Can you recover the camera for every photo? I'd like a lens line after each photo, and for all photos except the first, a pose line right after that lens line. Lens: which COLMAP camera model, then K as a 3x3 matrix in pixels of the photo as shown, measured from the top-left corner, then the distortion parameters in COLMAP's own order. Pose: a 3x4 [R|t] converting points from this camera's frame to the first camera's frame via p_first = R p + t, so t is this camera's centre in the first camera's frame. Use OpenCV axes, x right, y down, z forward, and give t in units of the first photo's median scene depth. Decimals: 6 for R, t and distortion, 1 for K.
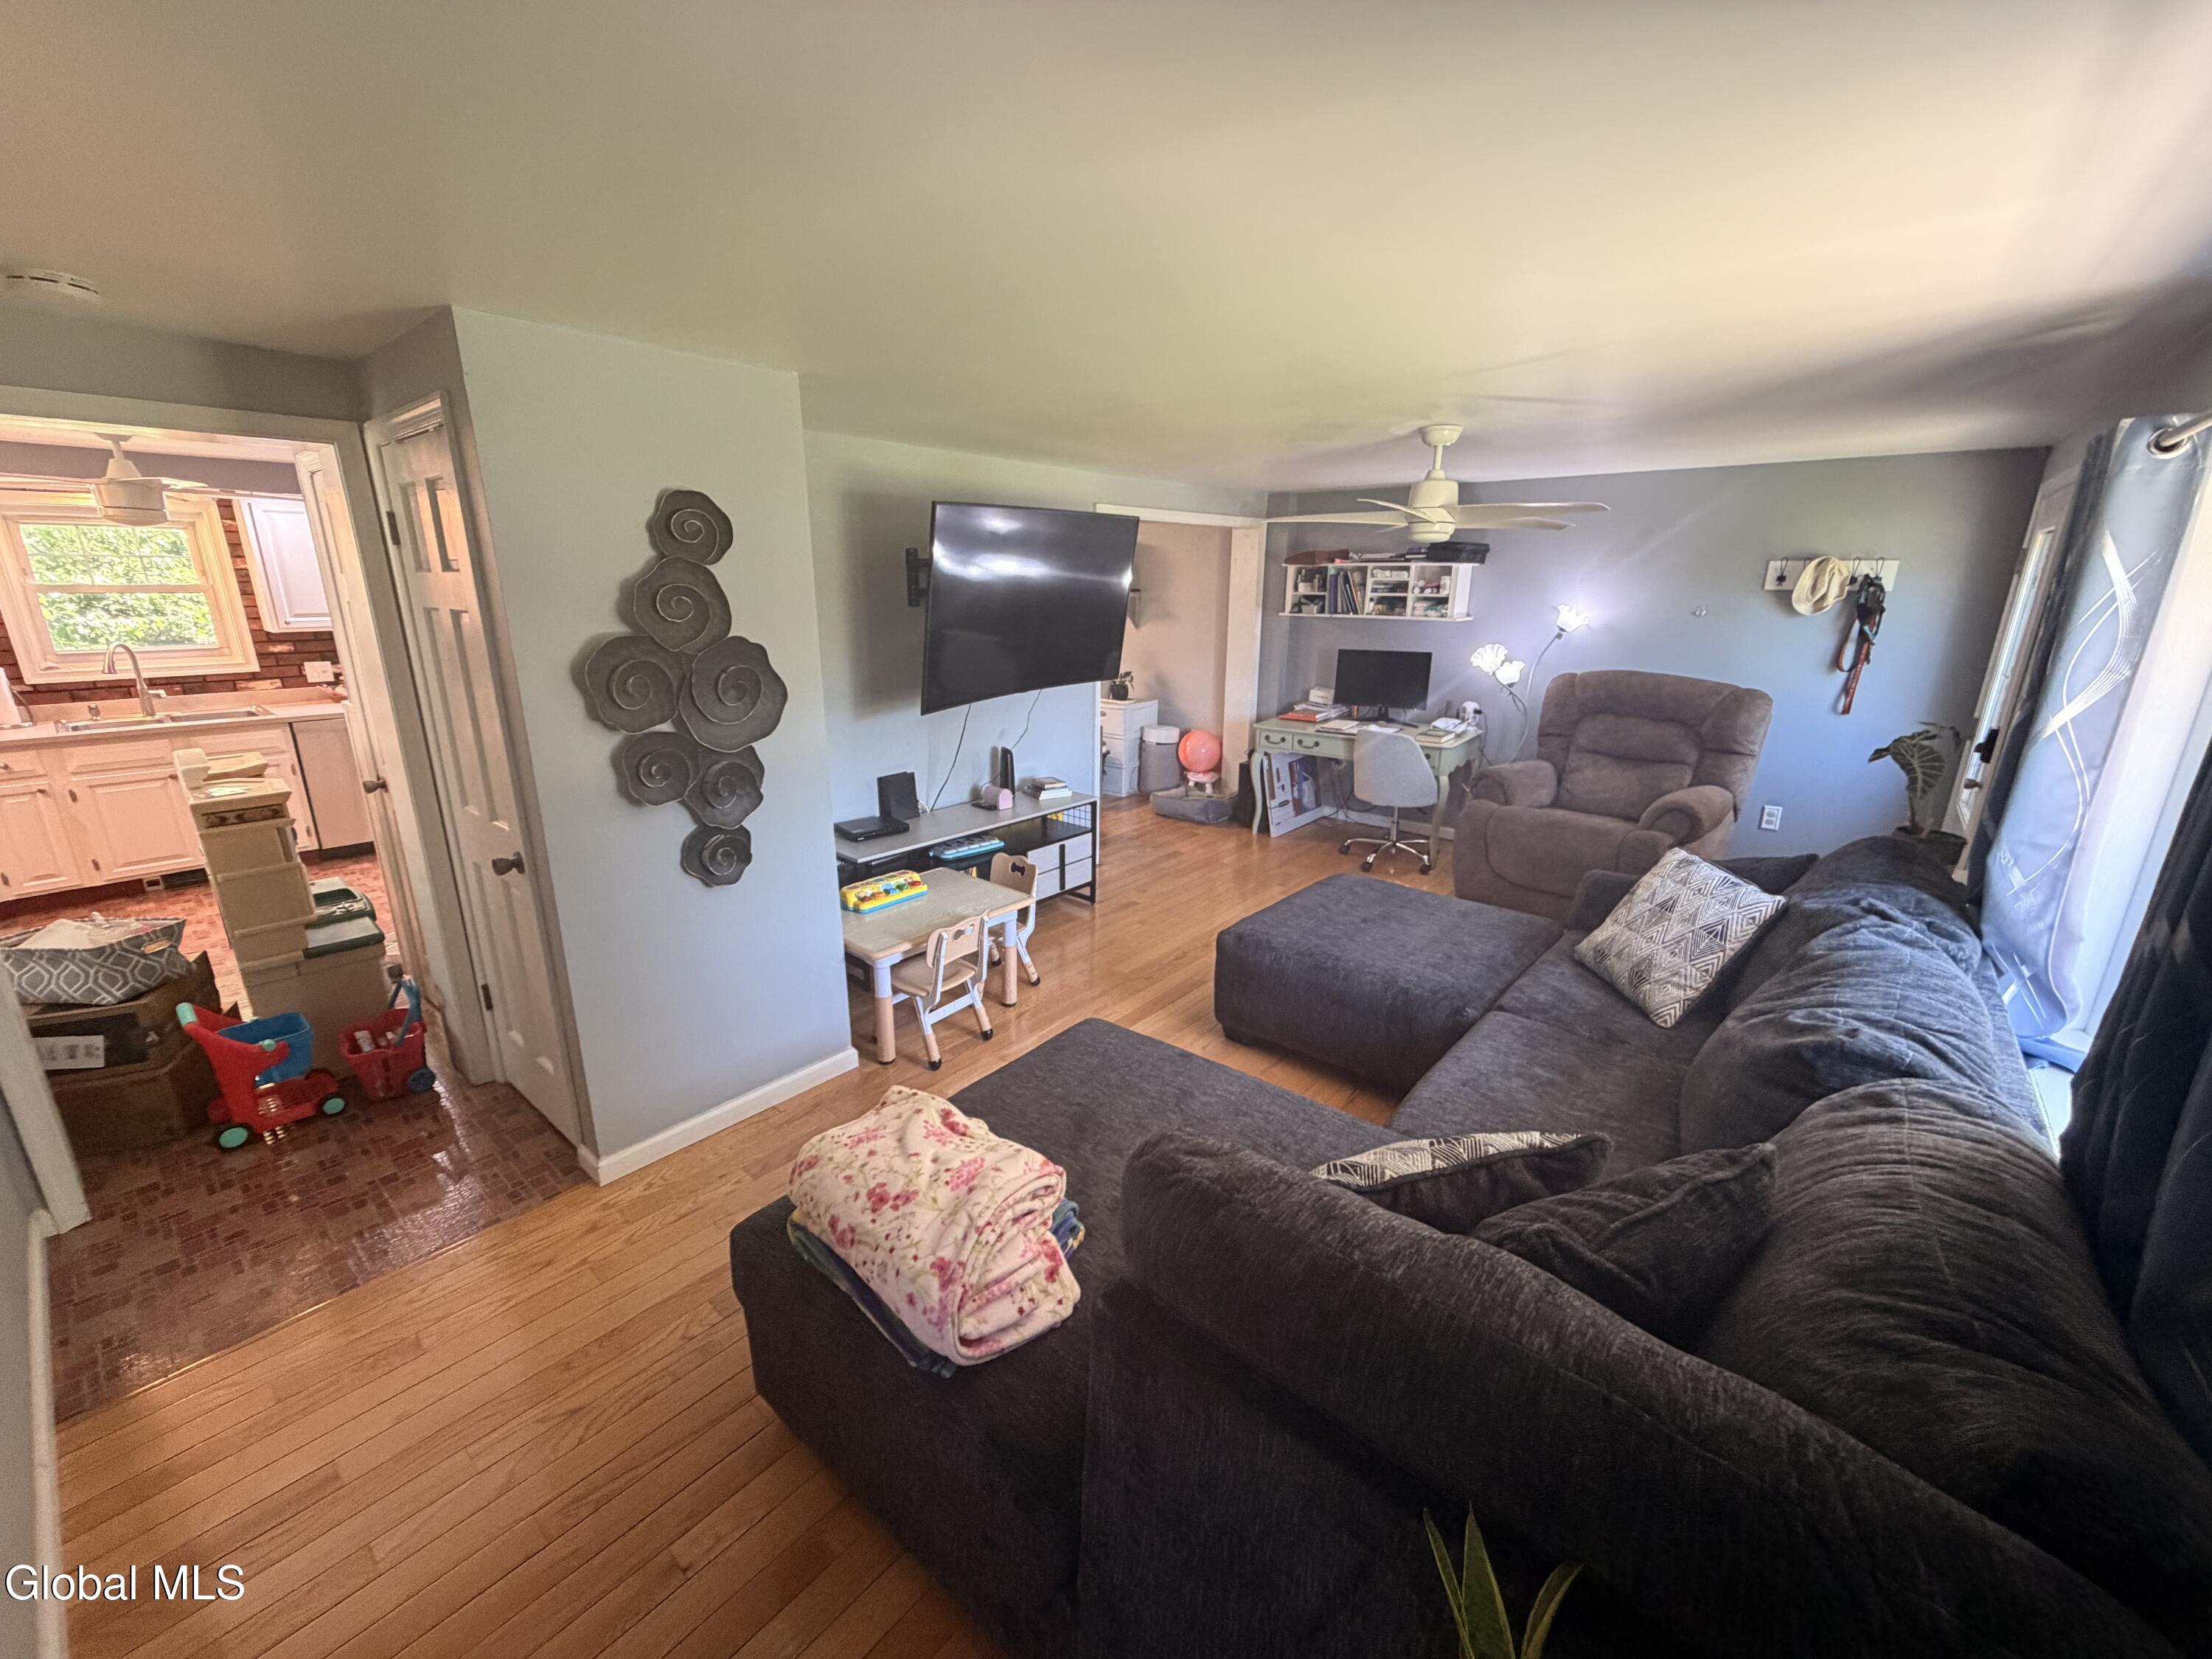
lens RADIAL K [[878.9, 0, 1096.2], [0, 878.9, 826.1], [0, 0, 1]] dist [0.000420, 0.000870]
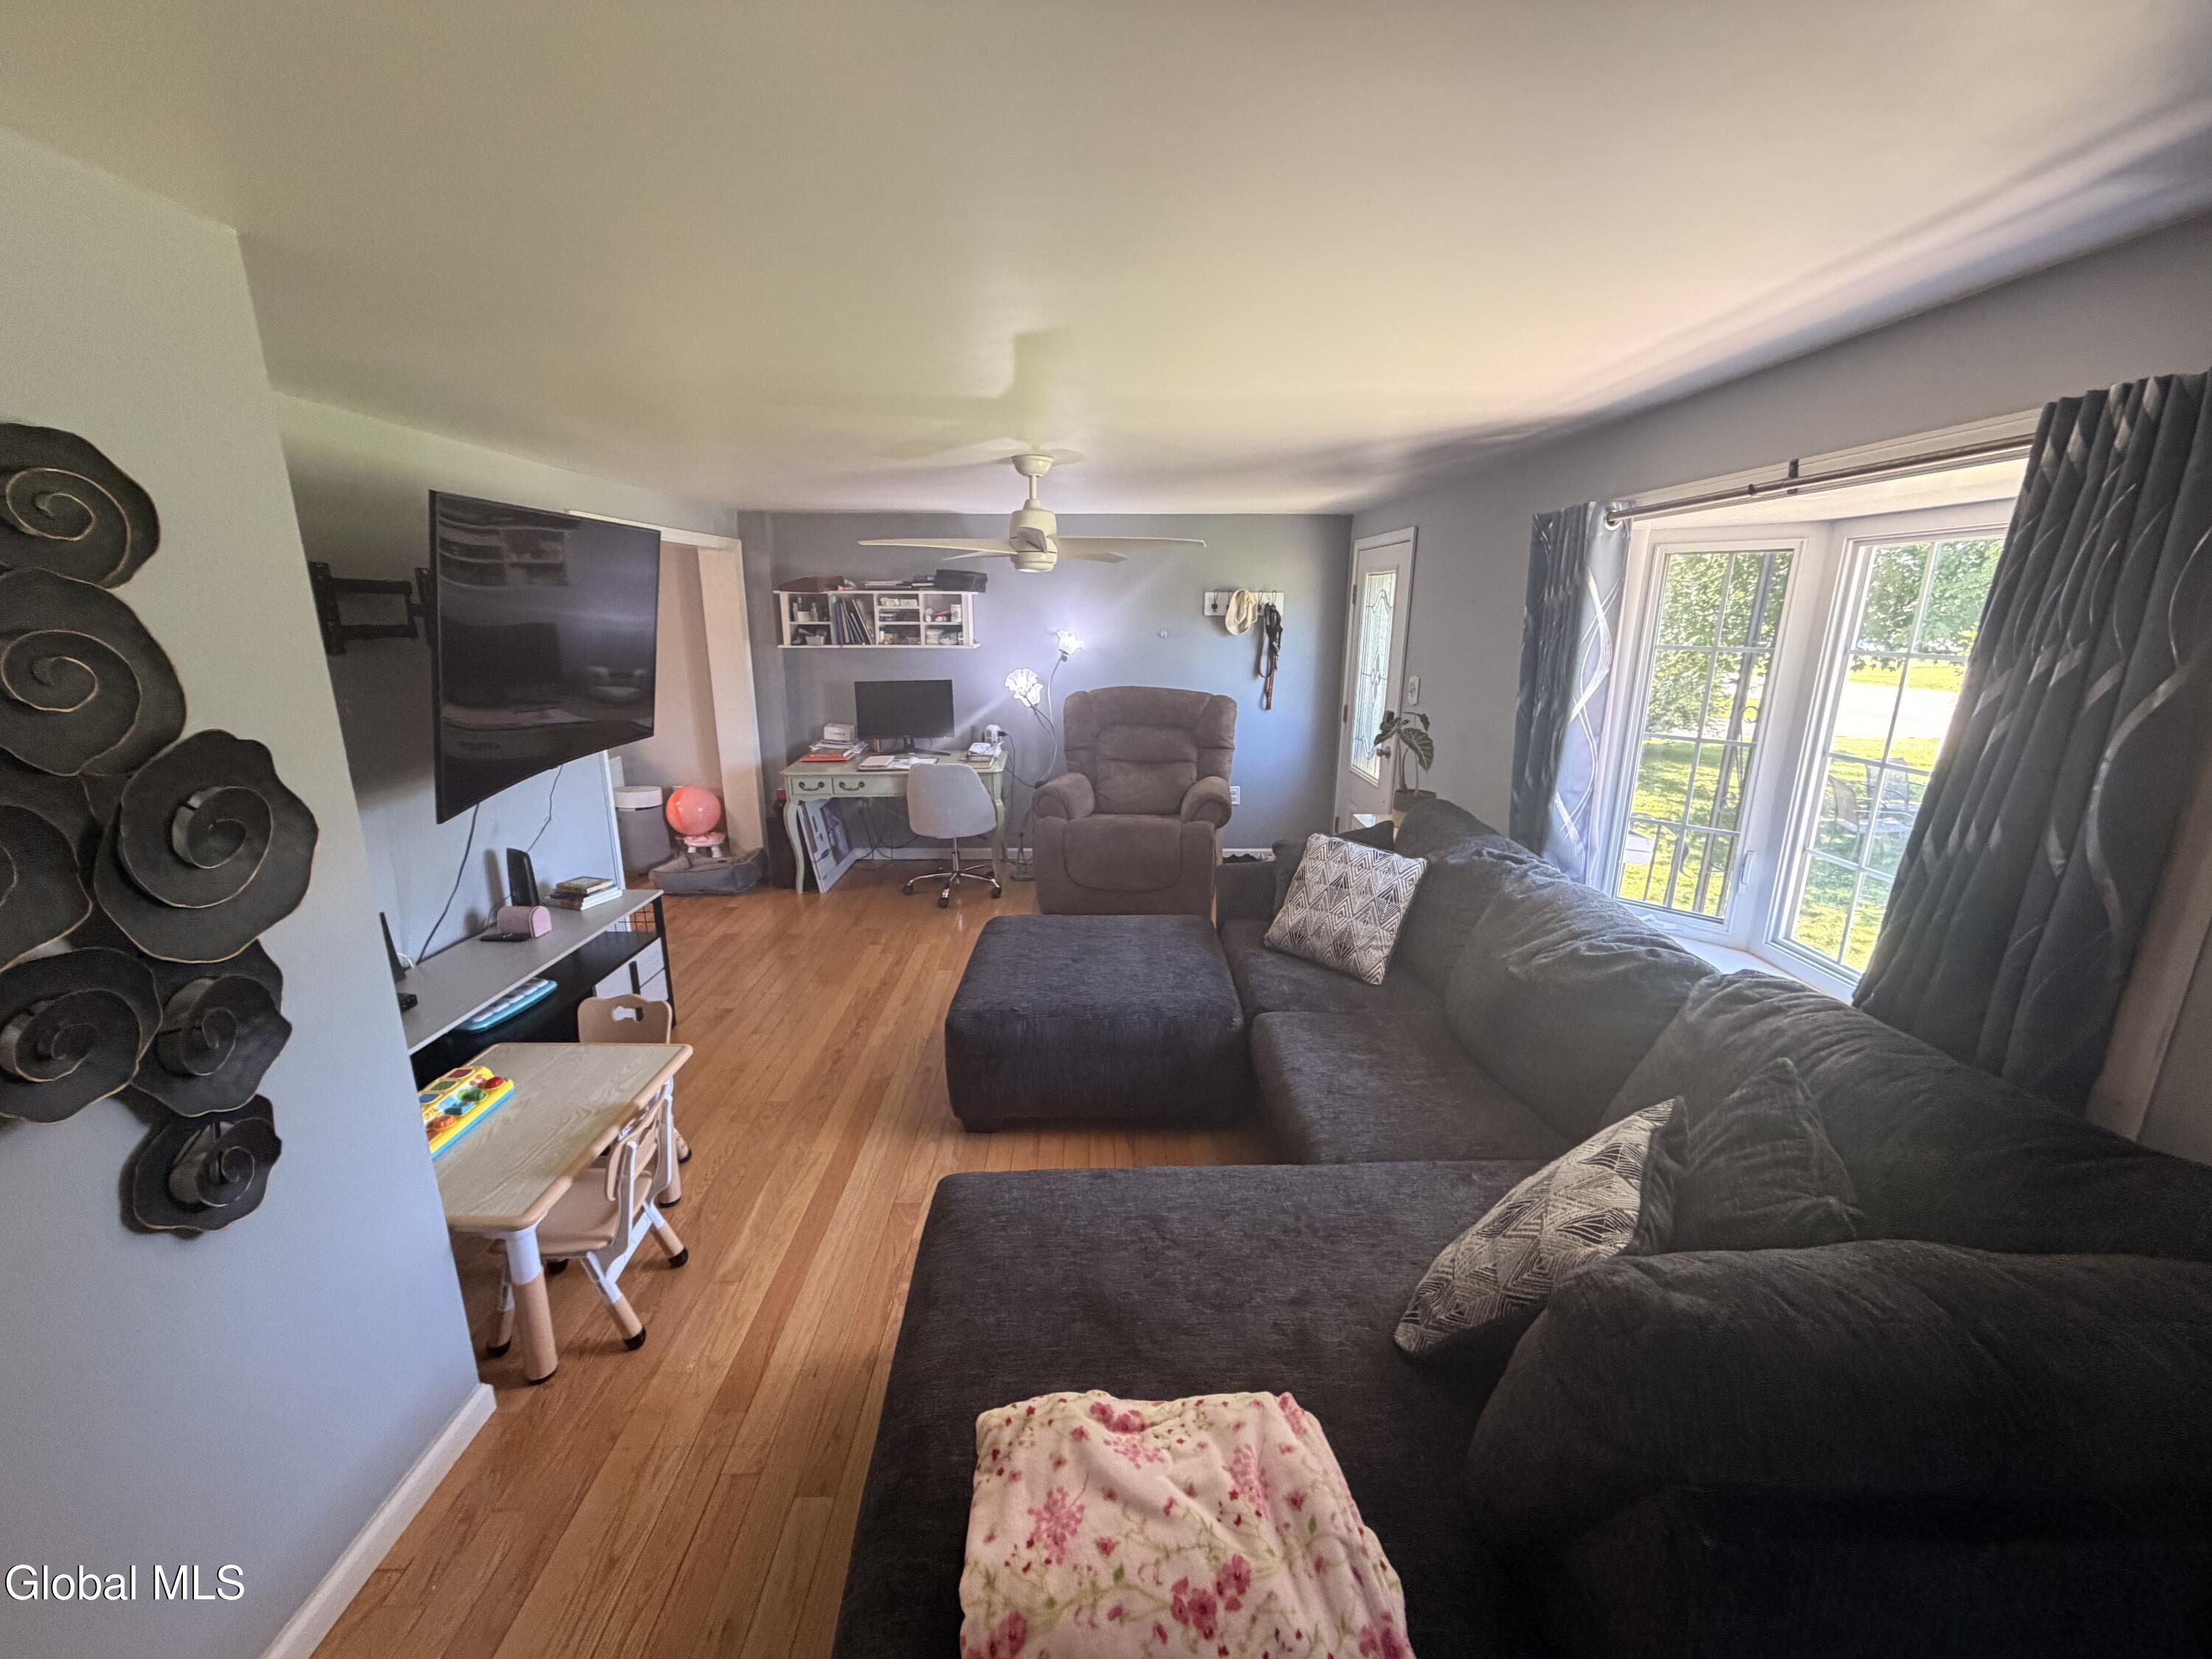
lens RADIAL K [[878.9, 0, 1105.0], [0, 878.9, 831.3], [0, 0, 1]] dist [0.000420, 0.000870]
pose [[0.759088, -0.164278, 0.629919, -0.185788], [0.178440, 0.983082, 0.041350, -0.048094], [-0.626055, 0.081015, 0.775559, 0.159815]]
